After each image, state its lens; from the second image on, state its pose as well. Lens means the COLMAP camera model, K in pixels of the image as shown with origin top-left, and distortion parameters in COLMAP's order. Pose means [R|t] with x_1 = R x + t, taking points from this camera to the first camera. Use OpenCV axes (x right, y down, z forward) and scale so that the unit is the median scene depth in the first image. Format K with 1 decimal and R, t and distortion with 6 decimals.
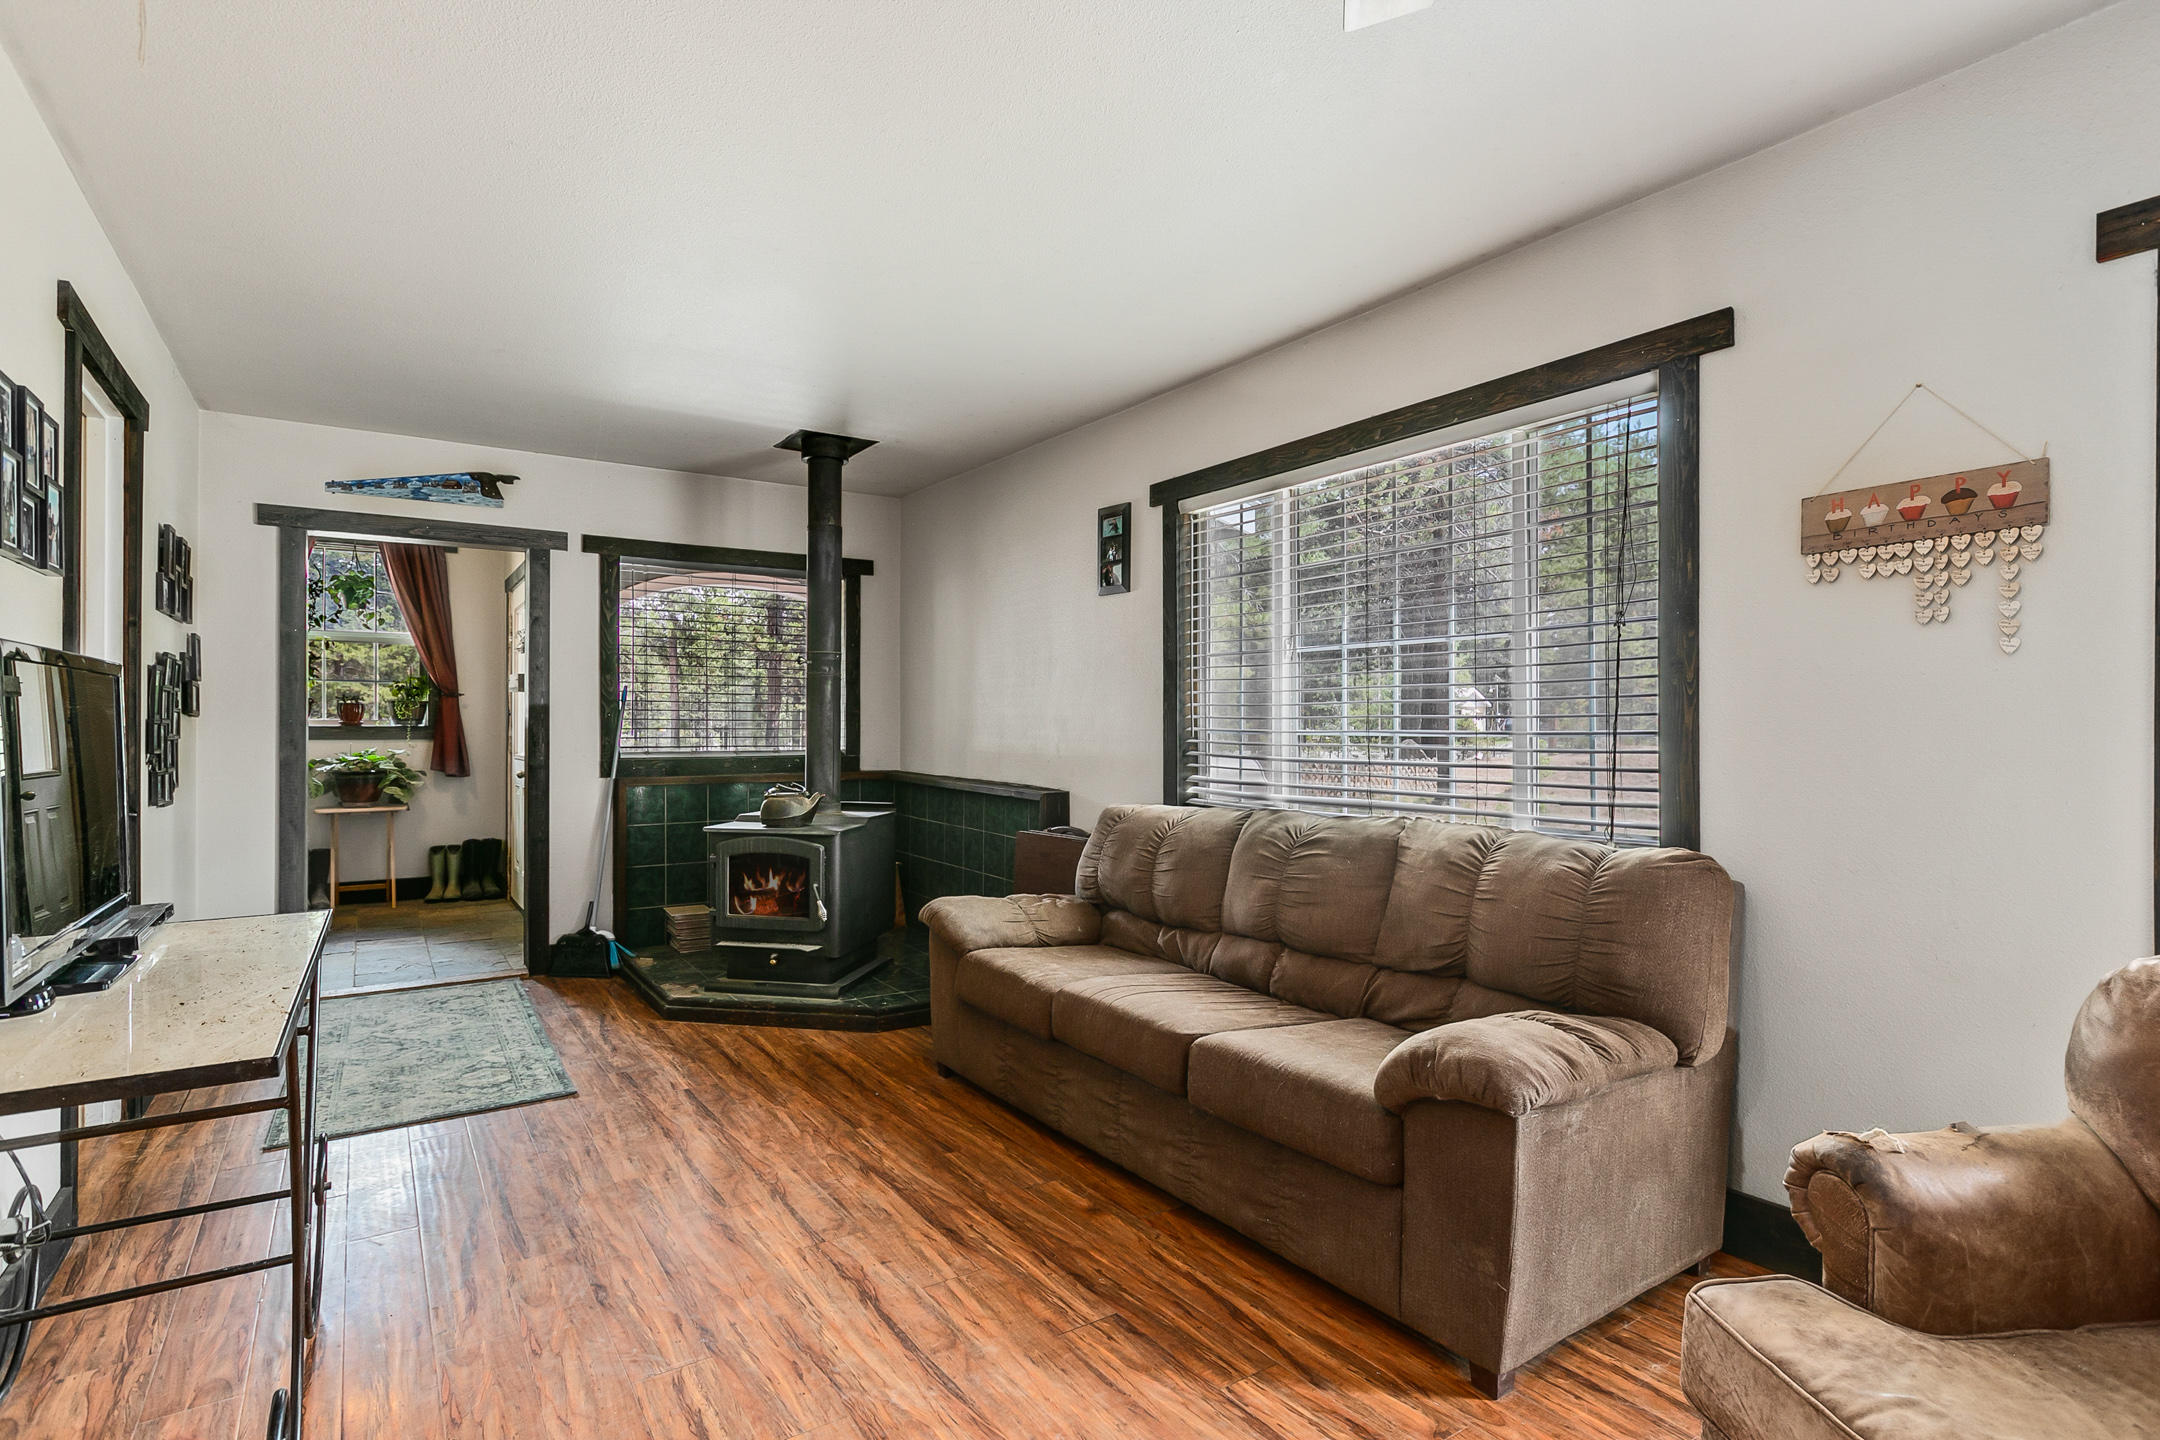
lens RADIAL K [[1067.9, 0, 1080.0], [0, 1067.9, 720.0], [0, 0, 1]] dist [0.000663, -0.000182]
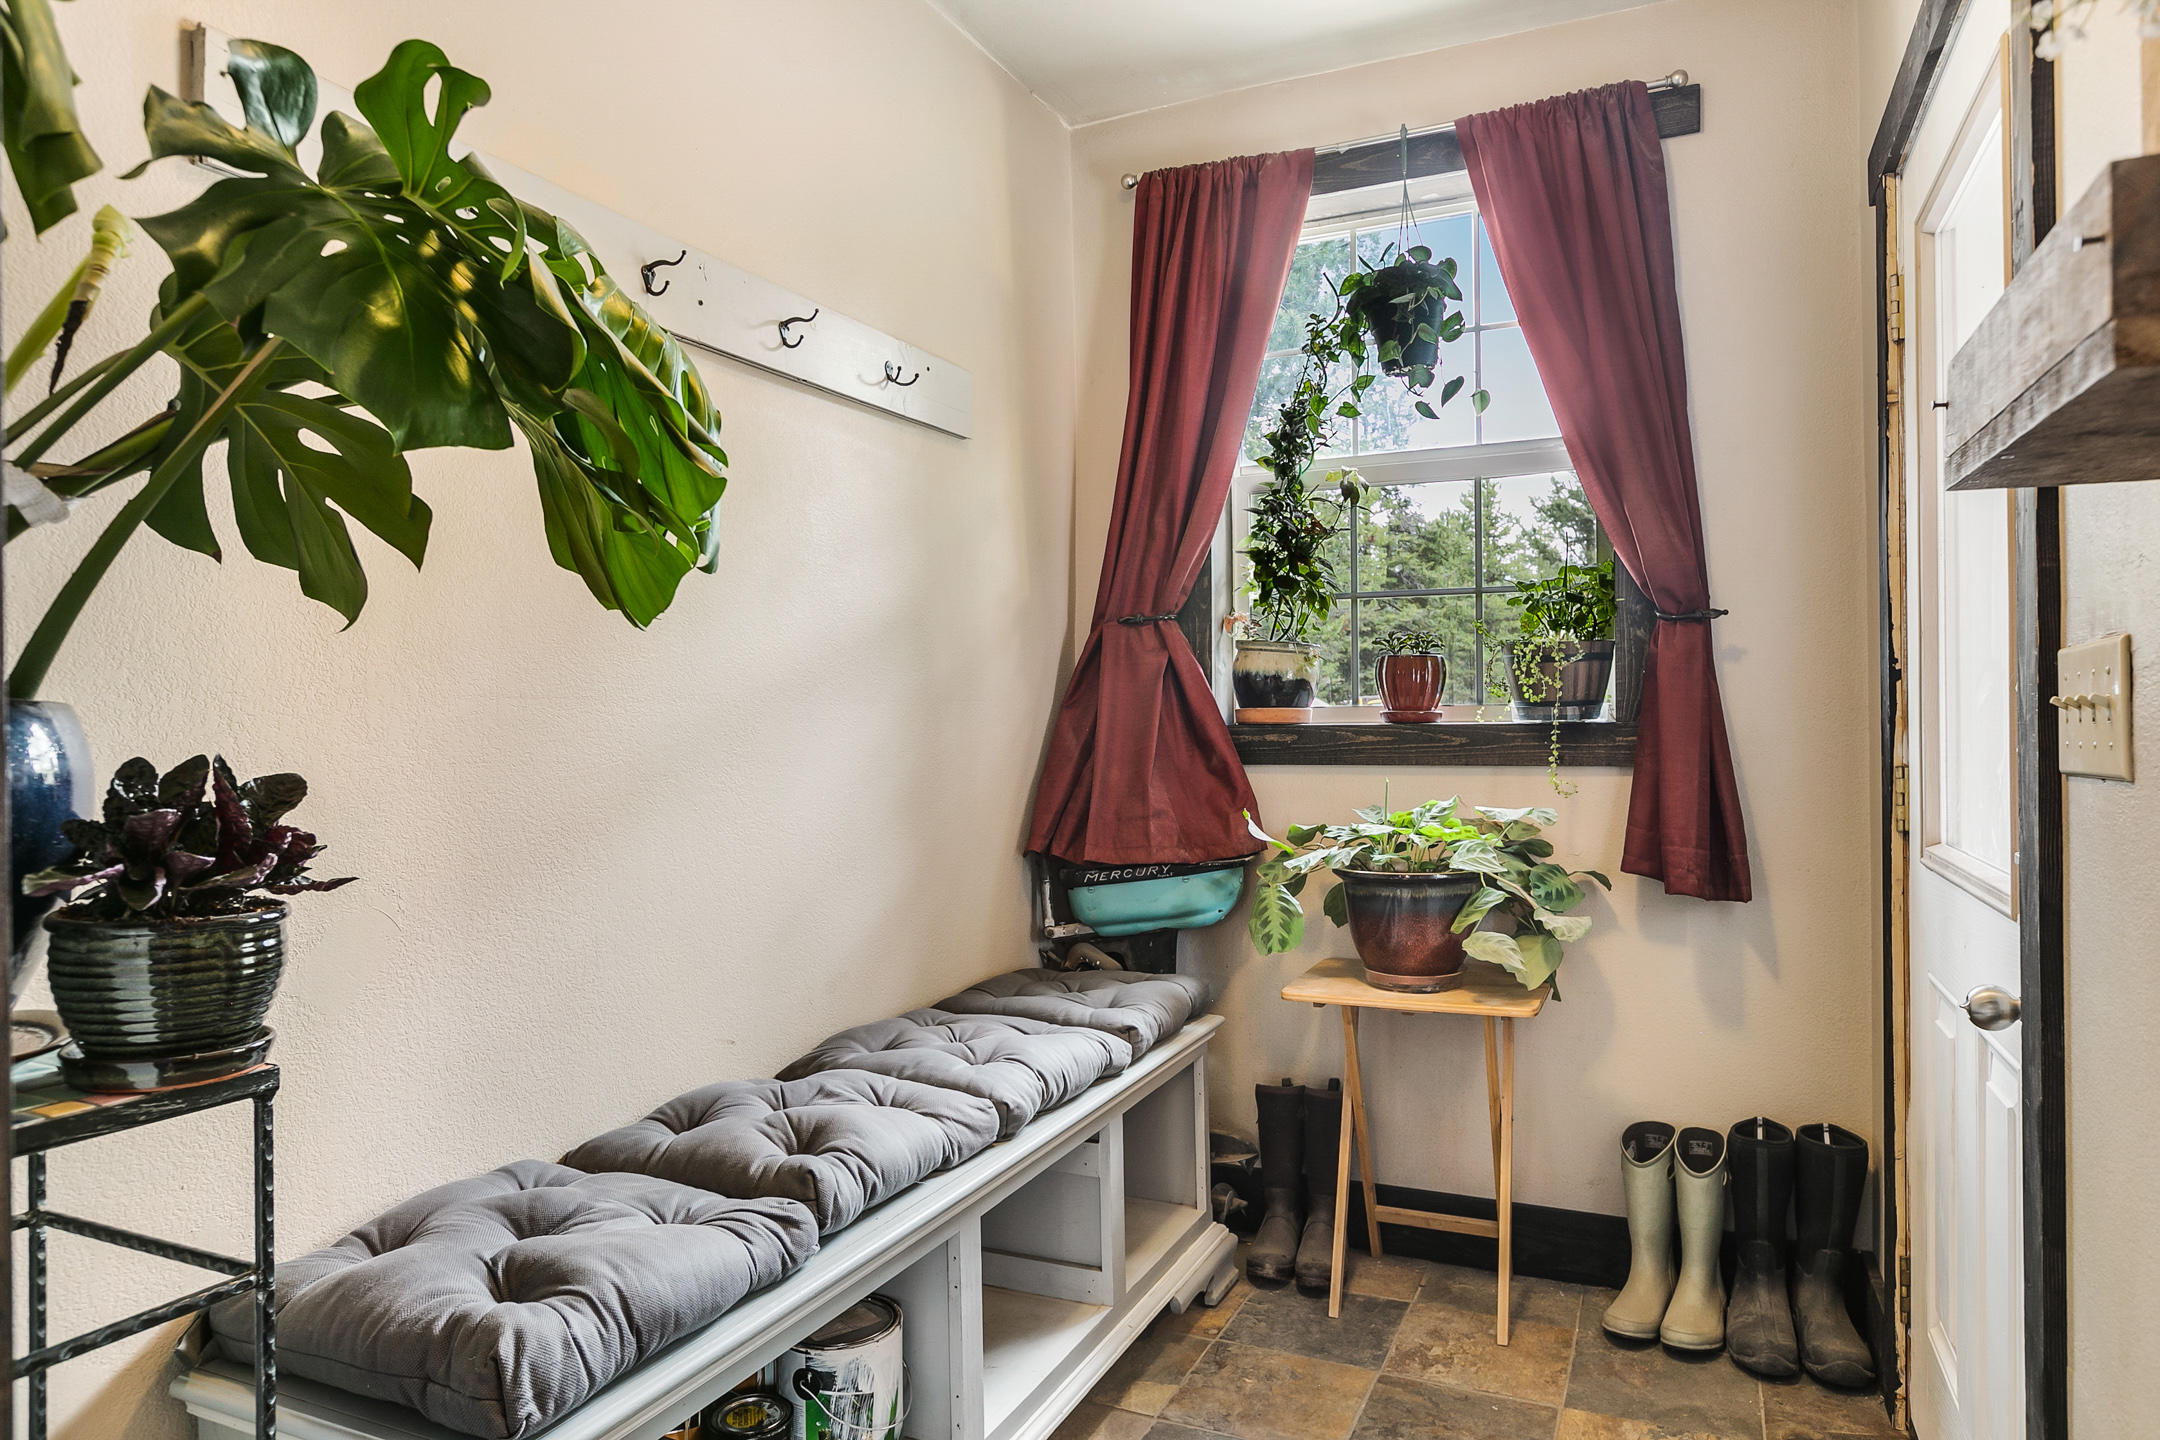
lens RADIAL K [[1312.5, 0, 1080.0], [0, 1312.5, 720.0], [0, 0, 1]] dist [-0.003991, -0.001412]
pose [[0.525351, -0.001753, -0.850884, -0.377269], [0.014039, 0.999880, 0.006608, 0.000282], [0.850770, -0.015417, 0.525313, 0.681251]]
